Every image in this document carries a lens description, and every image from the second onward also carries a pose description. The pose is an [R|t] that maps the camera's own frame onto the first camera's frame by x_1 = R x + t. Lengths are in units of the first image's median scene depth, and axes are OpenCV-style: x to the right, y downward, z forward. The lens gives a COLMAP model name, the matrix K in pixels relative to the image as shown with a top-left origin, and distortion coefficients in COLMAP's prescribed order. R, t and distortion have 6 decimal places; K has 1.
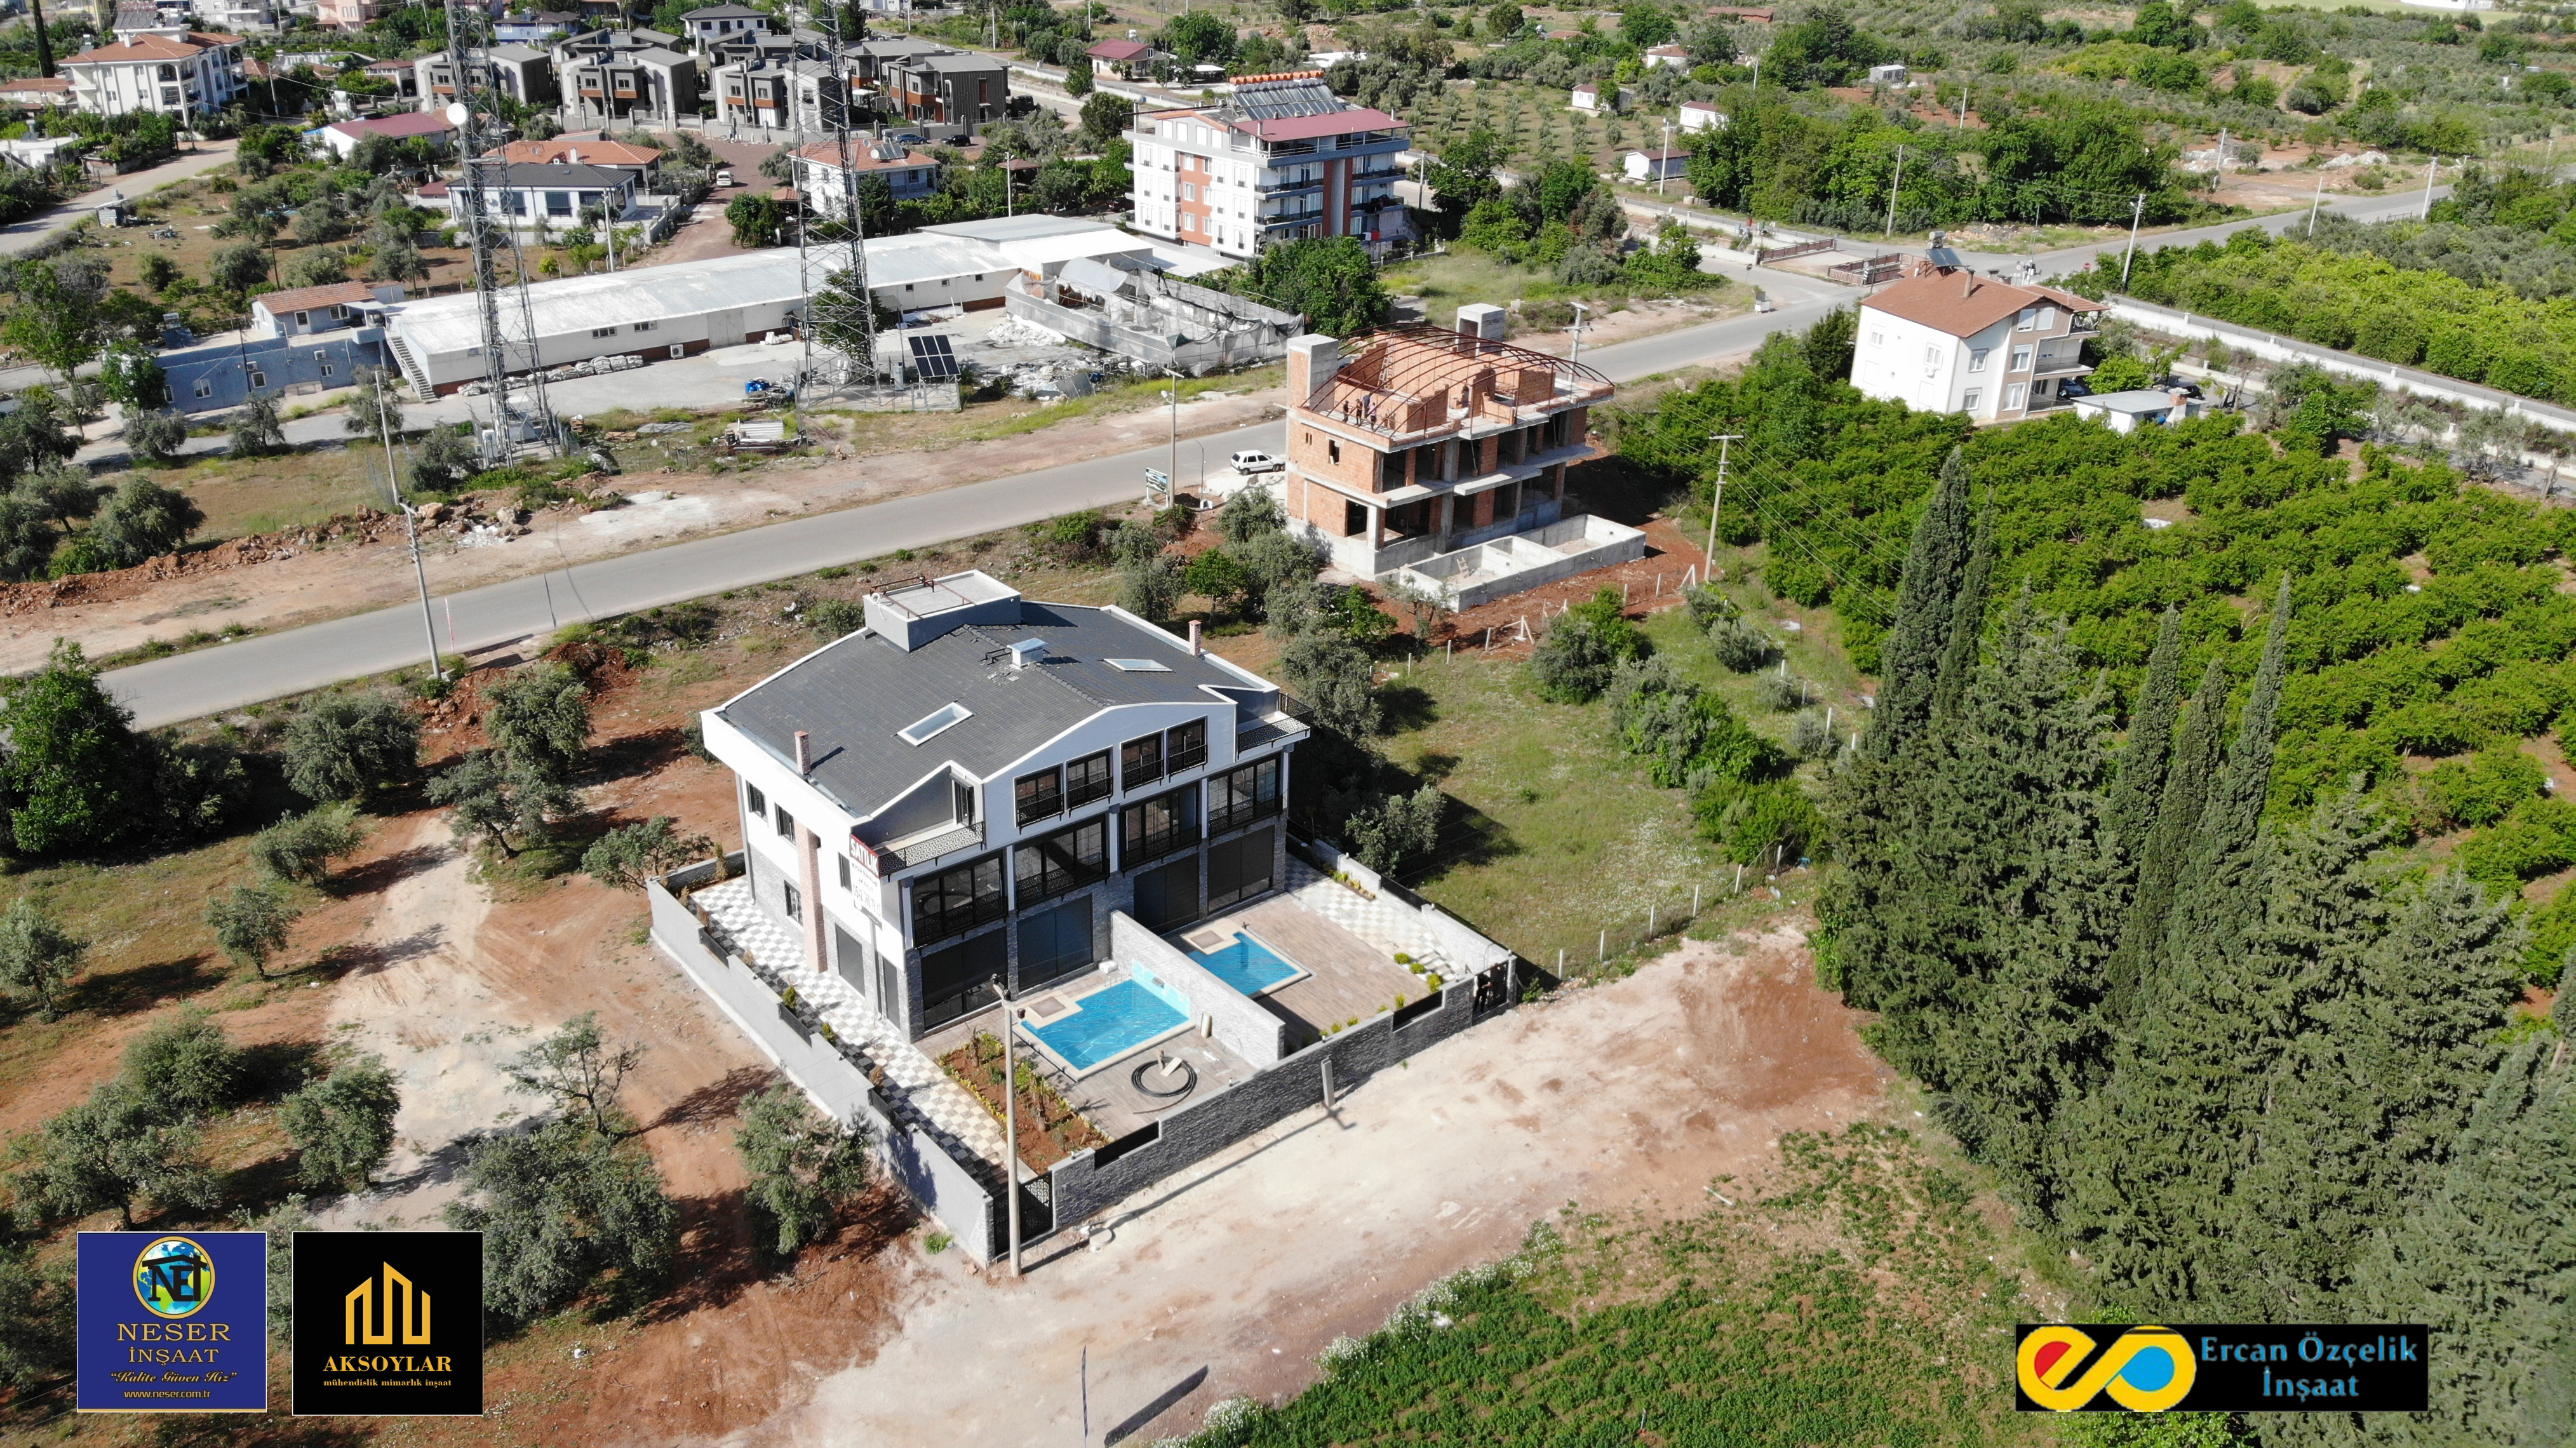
lens RADIAL K [[1887.9, 0, 1288.0], [0, 1887.9, 724.0], [0, 0, 1]] dist [0.212812, -0.486325]
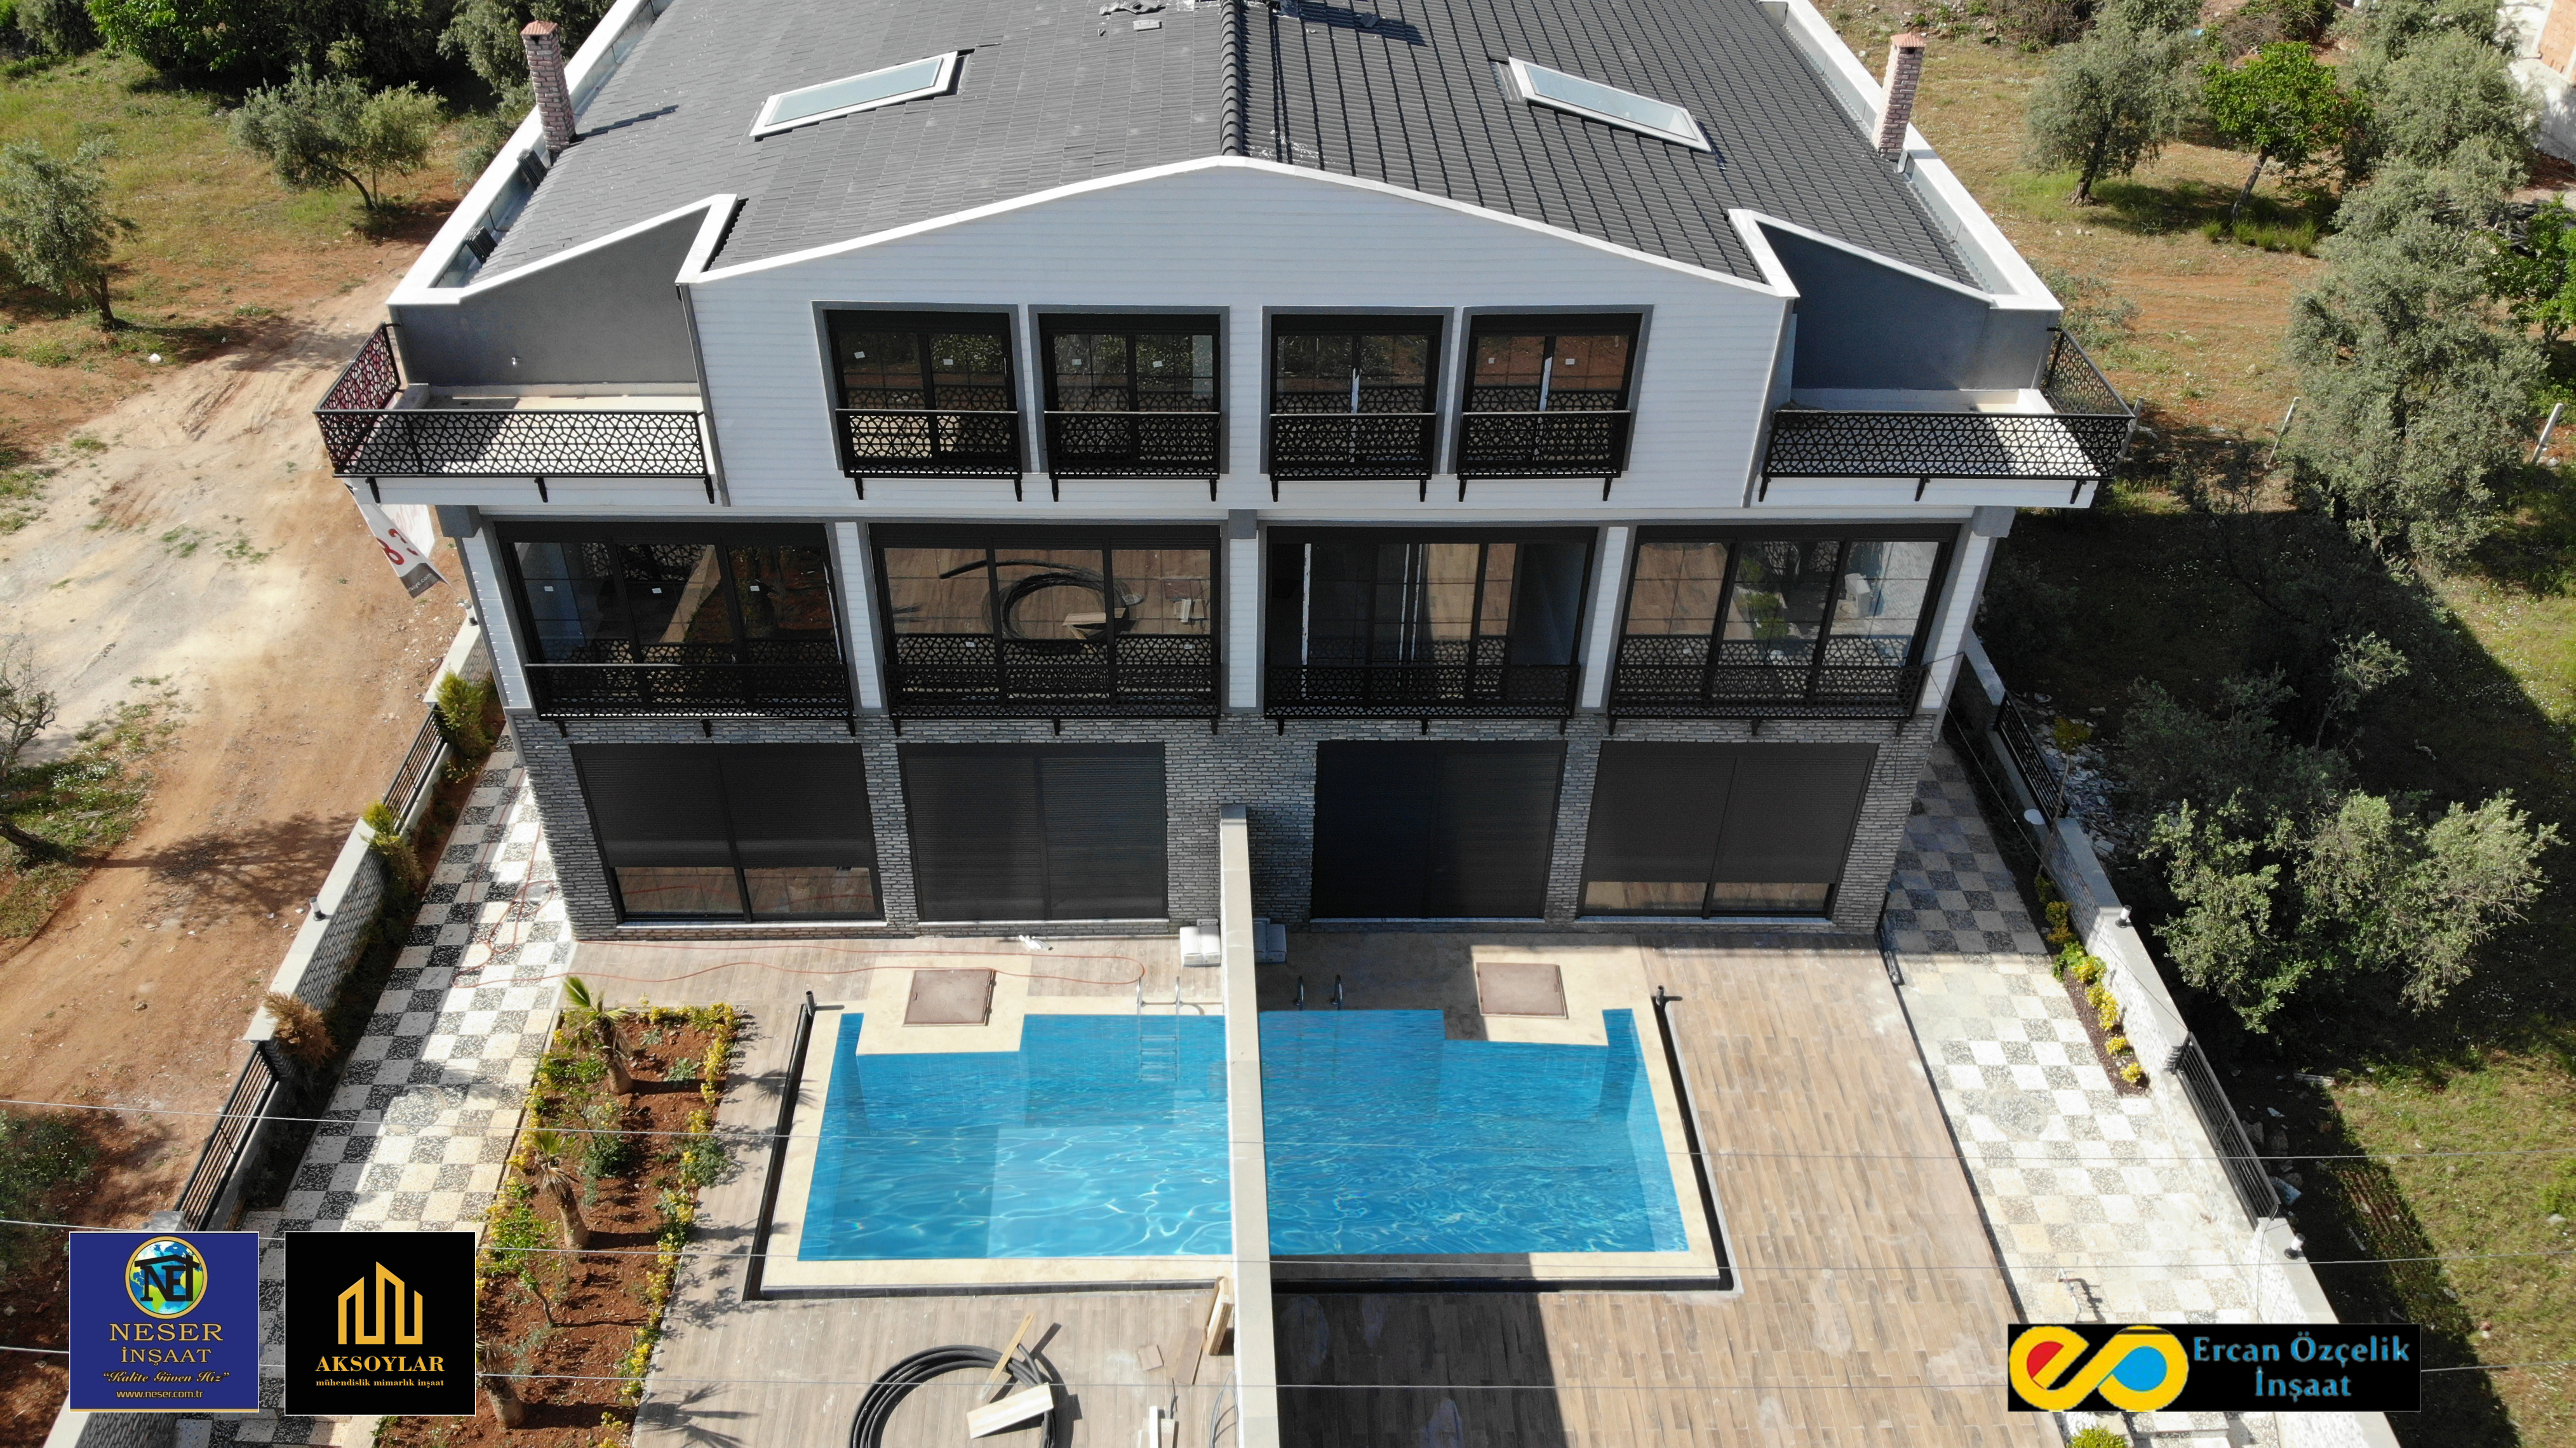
lens RADIAL K [[1905.3, 0, 1288.0], [0, 1905.3, 724.0], [0, 0, 1]] dist [0.100706, -0.266185]
pose [[0.786361, 0.376583, -0.489715, 0.045523], [-0.267401, 0.922098, 0.279699, -0.007484], [0.556895, -0.088994, 0.825801, 0.456538]]
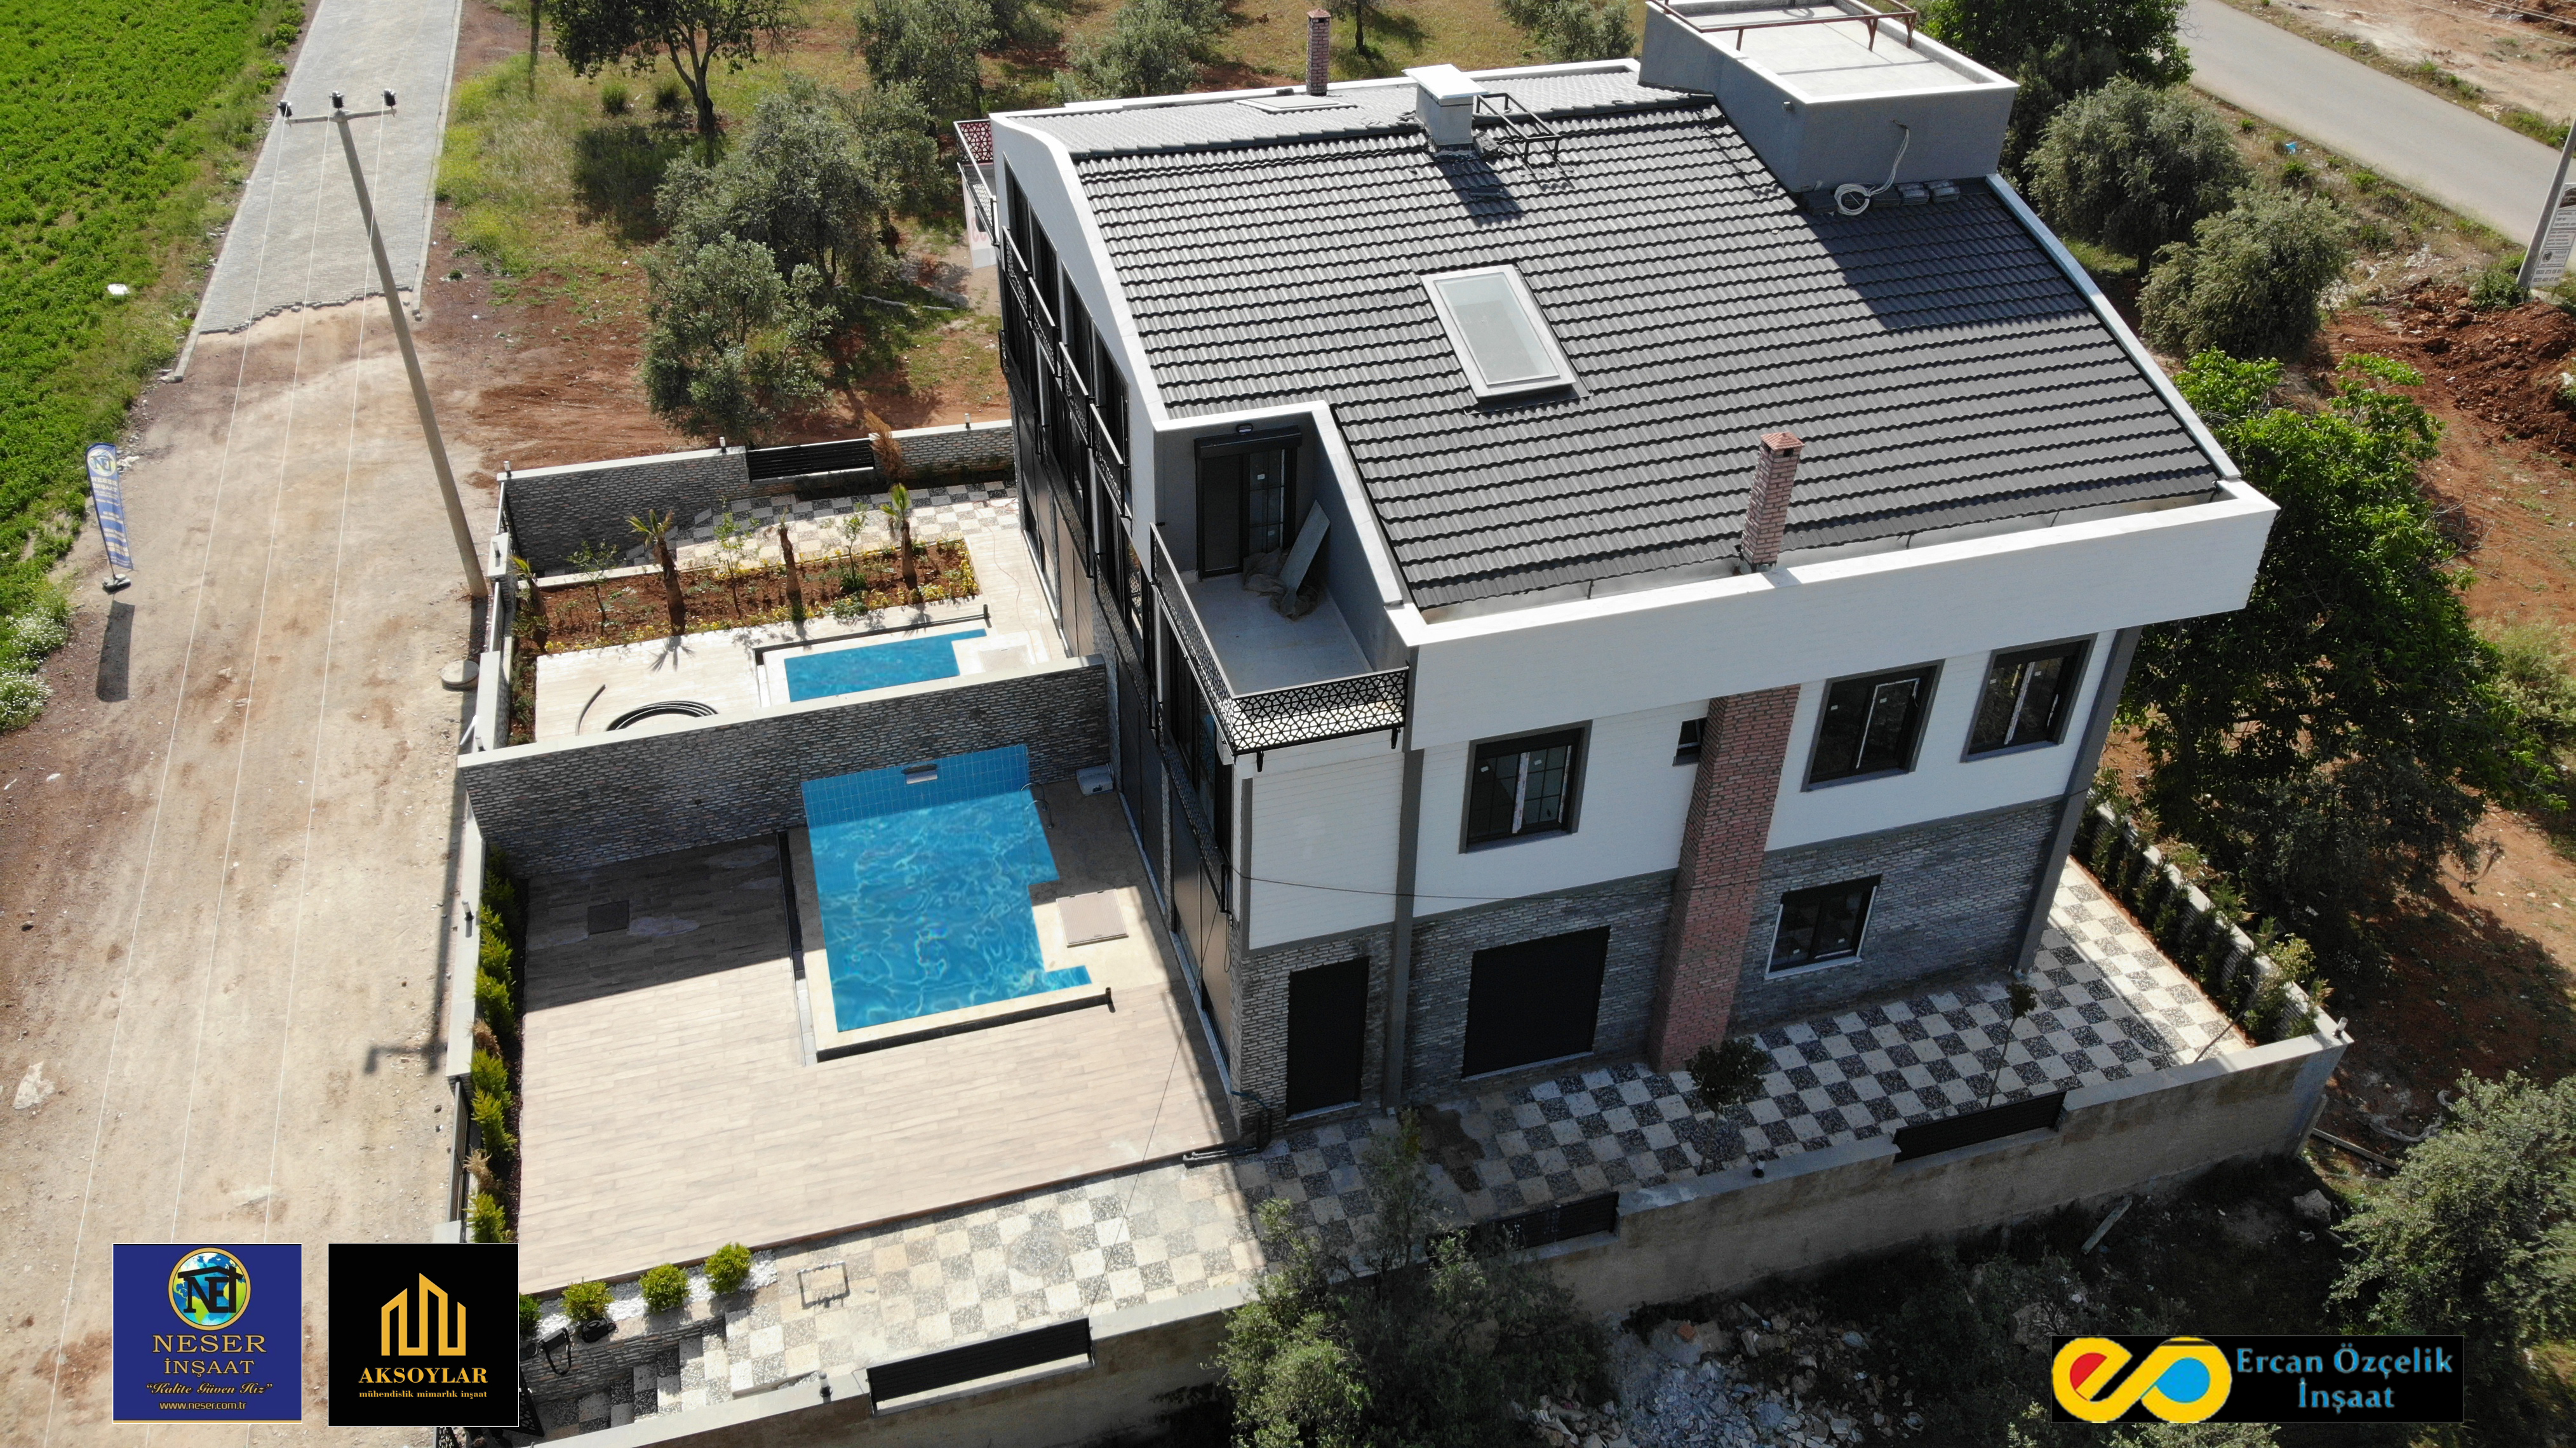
lens RADIAL K [[1905.3, 0, 1288.0], [0, 1905.3, 724.0], [0, 0, 1]] dist [0.100706, -0.266185]
pose [[-0.399689, 0.511550, -0.760635, 0.144266], [-0.413483, 0.639966, 0.647669, -0.121570], [0.818096, 0.573376, -0.044270, 0.665142]]
